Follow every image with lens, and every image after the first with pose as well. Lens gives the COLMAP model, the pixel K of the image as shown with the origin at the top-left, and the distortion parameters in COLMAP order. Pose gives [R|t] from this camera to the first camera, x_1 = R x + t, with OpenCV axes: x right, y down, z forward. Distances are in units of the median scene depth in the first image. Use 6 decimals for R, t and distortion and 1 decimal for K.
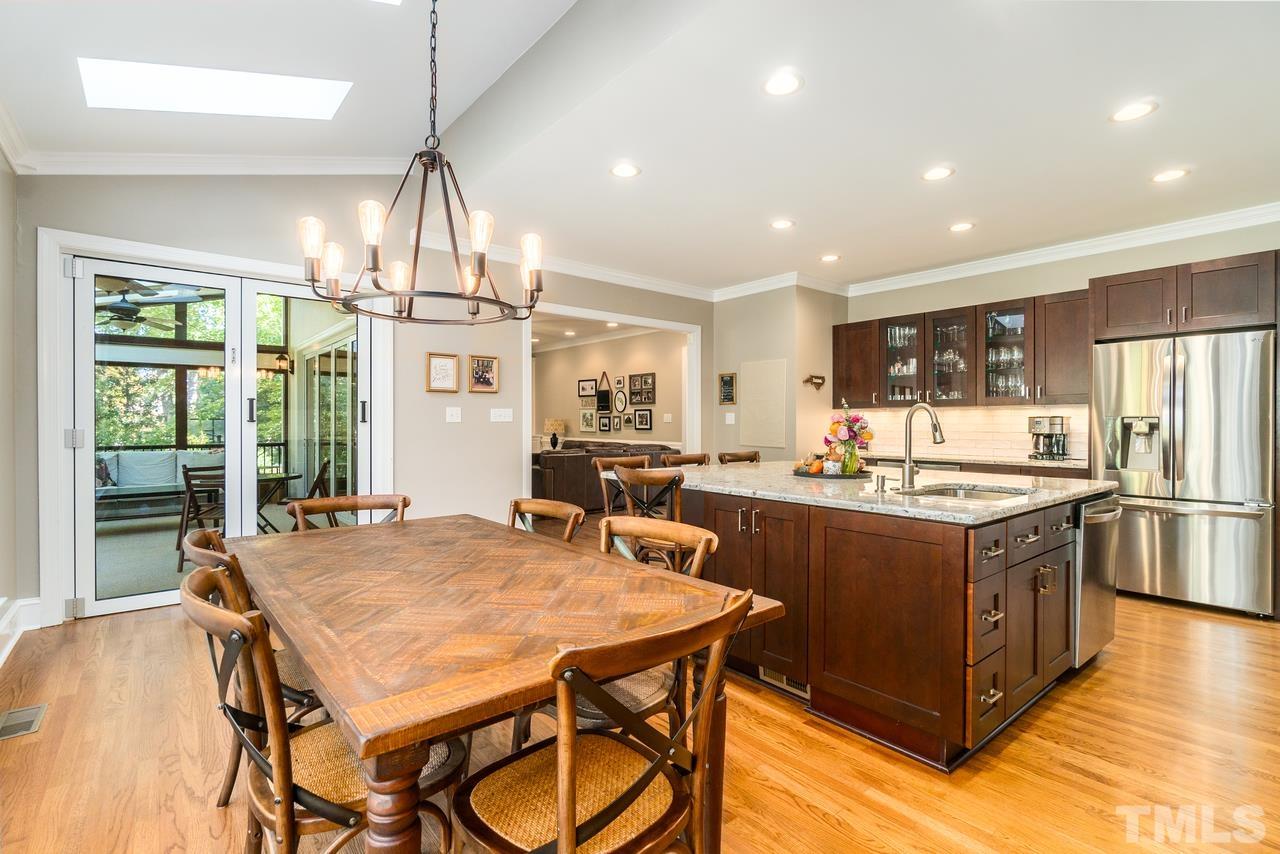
lens RADIAL K [[588.2, 0, 640.0], [0, 588.2, 427.0], [0, 0, 1]] dist [-0.012942, -0.000069]
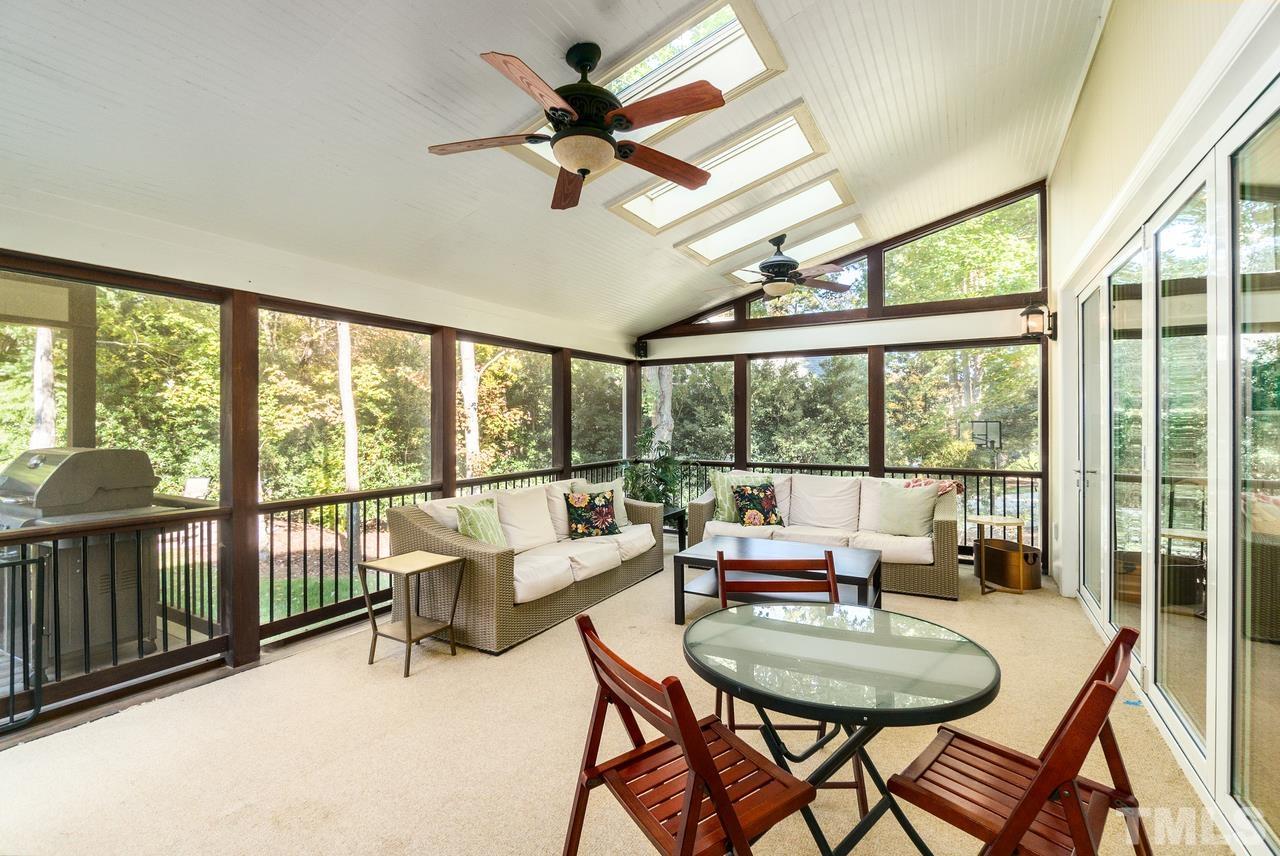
lens RADIAL K [[585.3, 0, 640.0], [0, 585.3, 428.0], [0, 0, 1]] dist [-0.001945, -0.000314]
pose [[0.365346, 0.004744, -0.930860, -0.231262], [-0.003078, 0.999988, 0.003888, -0.013628], [0.930867, 0.001445, 0.365356, 0.440402]]
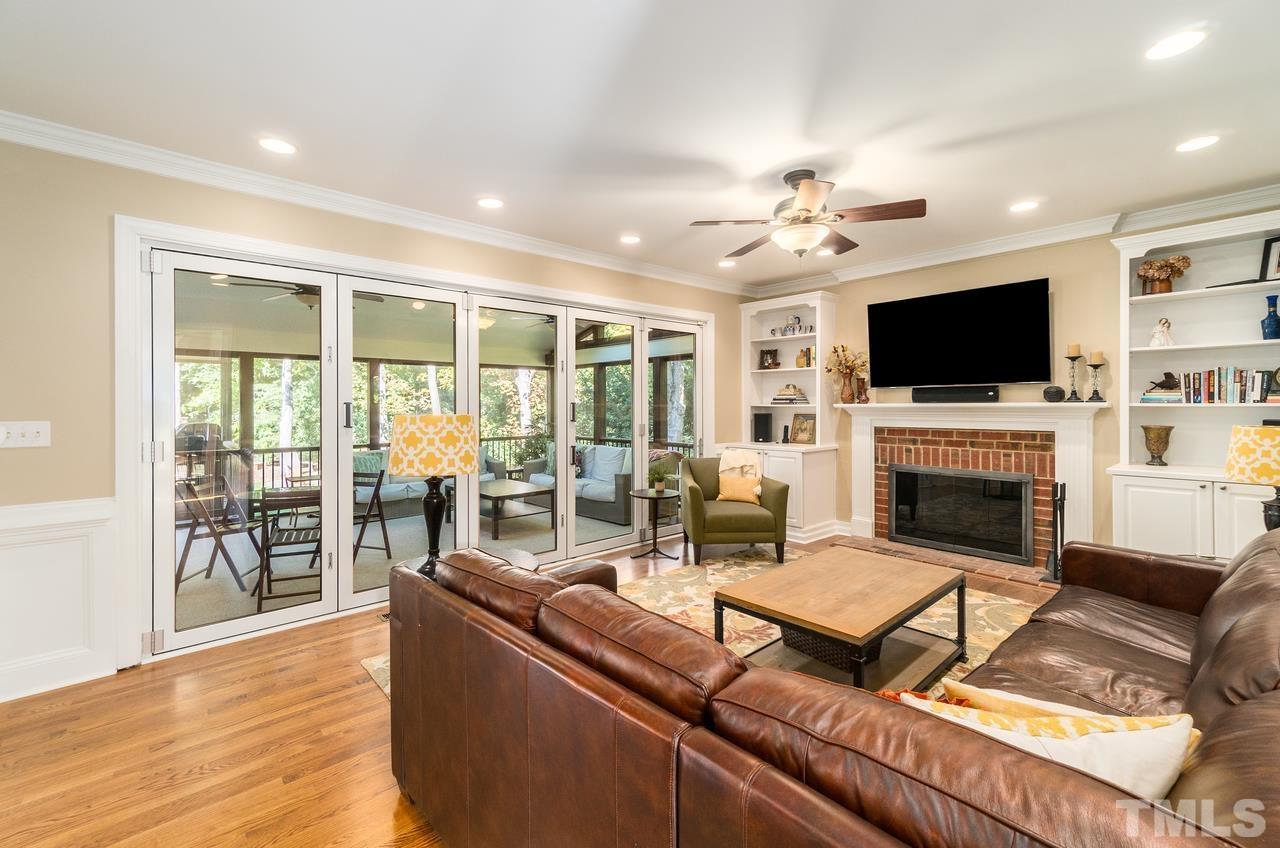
lens RADIAL K [[546.4, 0, 644.7], [0, 546.4, 406.3], [0, 0, 1]] dist [0.000683, 0.000018]
pose [[0.060179, -0.002655, -0.998184, 0.093453], [-0.005710, 0.999979, -0.003004, -0.026169], [0.998171, 0.005880, 0.060162, 0.884443]]
